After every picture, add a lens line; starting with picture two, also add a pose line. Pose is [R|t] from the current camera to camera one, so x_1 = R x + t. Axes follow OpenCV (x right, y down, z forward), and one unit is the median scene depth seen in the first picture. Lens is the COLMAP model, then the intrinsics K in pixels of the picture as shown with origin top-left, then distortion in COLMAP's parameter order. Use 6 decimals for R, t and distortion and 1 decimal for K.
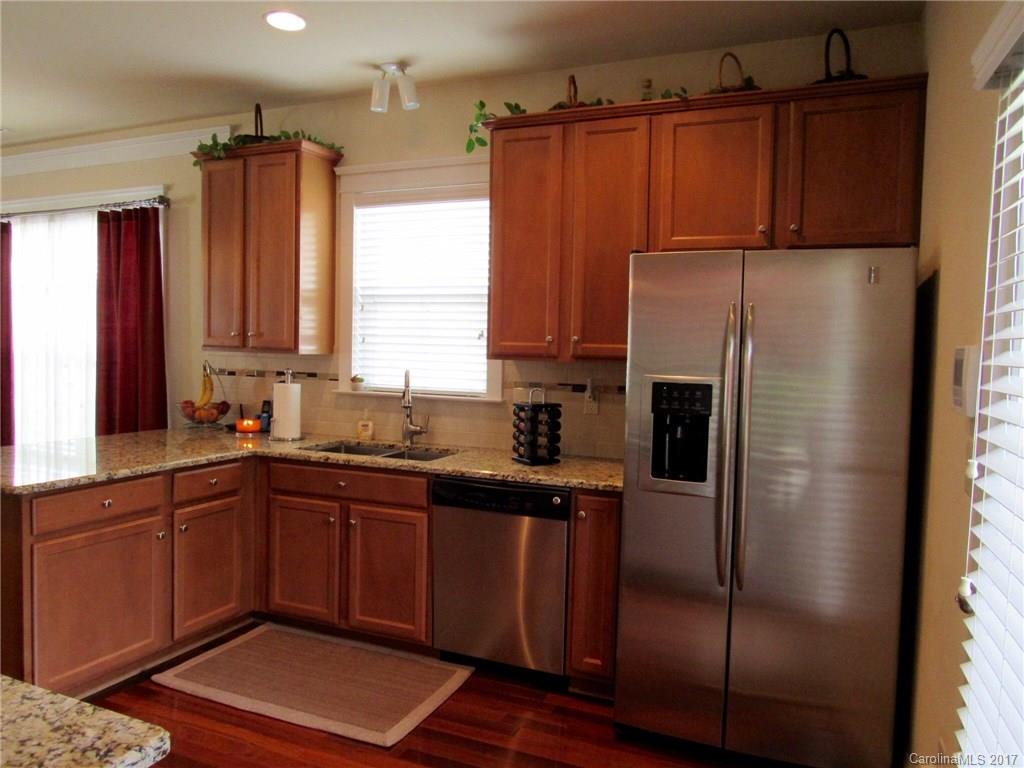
lens RADIAL K [[718.0, 0, 512.0], [0, 718.0, 384.0], [0, 0, 1]] dist [-0.032260, 0.003742]
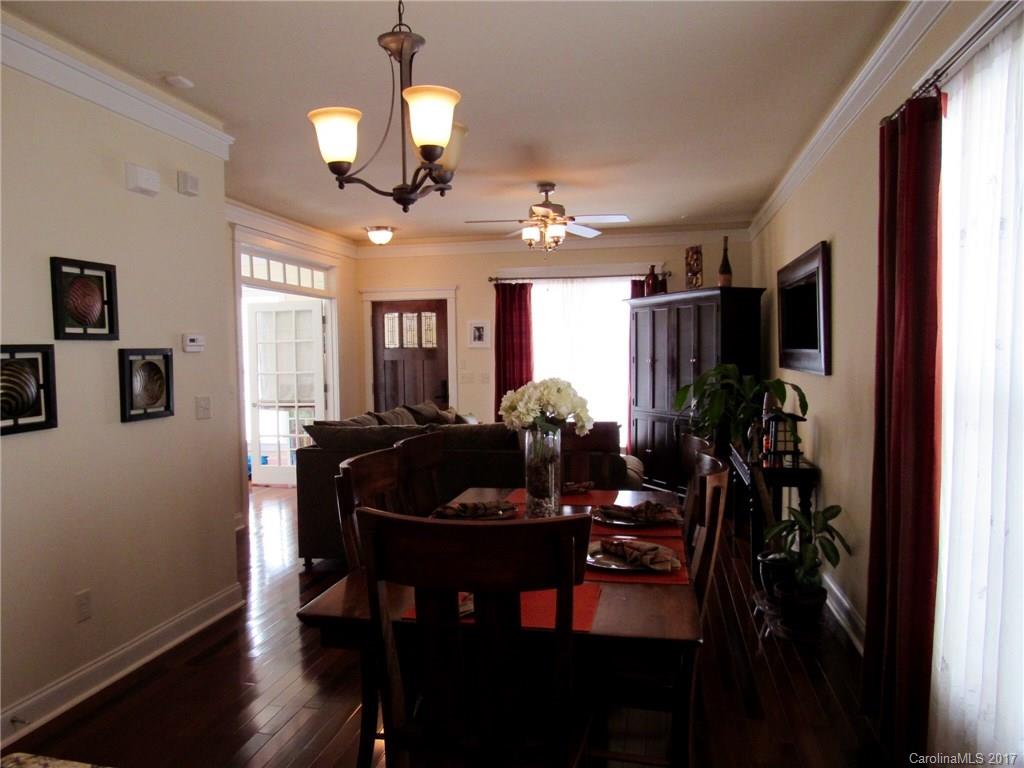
lens RADIAL K [[734.8, 0, 526.4], [0, 734.8, 385.1], [0, 0, 1]] dist [0.005102, 0.010153]
pose [[0.203657, 0.020118, -0.978836, -0.403805], [-0.033513, 0.999346, 0.013567, -0.058264], [0.978469, 0.030041, 0.204198, 0.847430]]
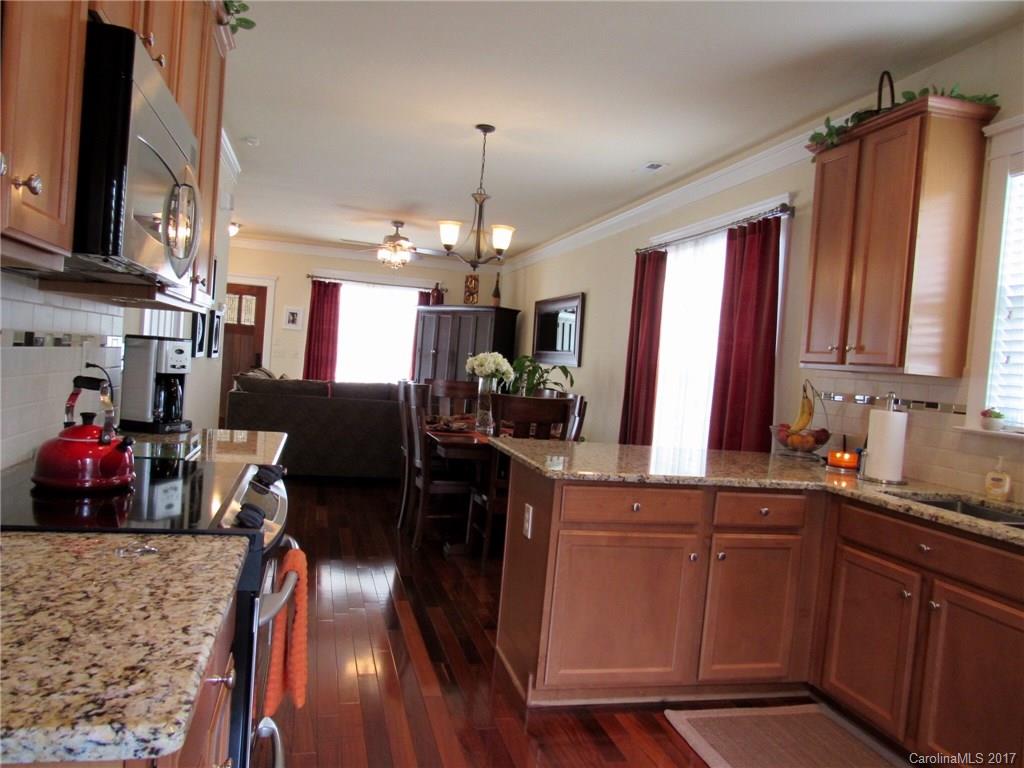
lens RADIAL K [[734.8, 0, 526.4], [0, 734.8, 385.1], [0, 0, 1]] dist [0.005102, 0.010153]
pose [[0.618268, 0.049687, -0.784395, 0.074320], [-0.104148, 0.994378, -0.019102, 0.028097], [0.779037, 0.093503, 0.619967, 0.182824]]
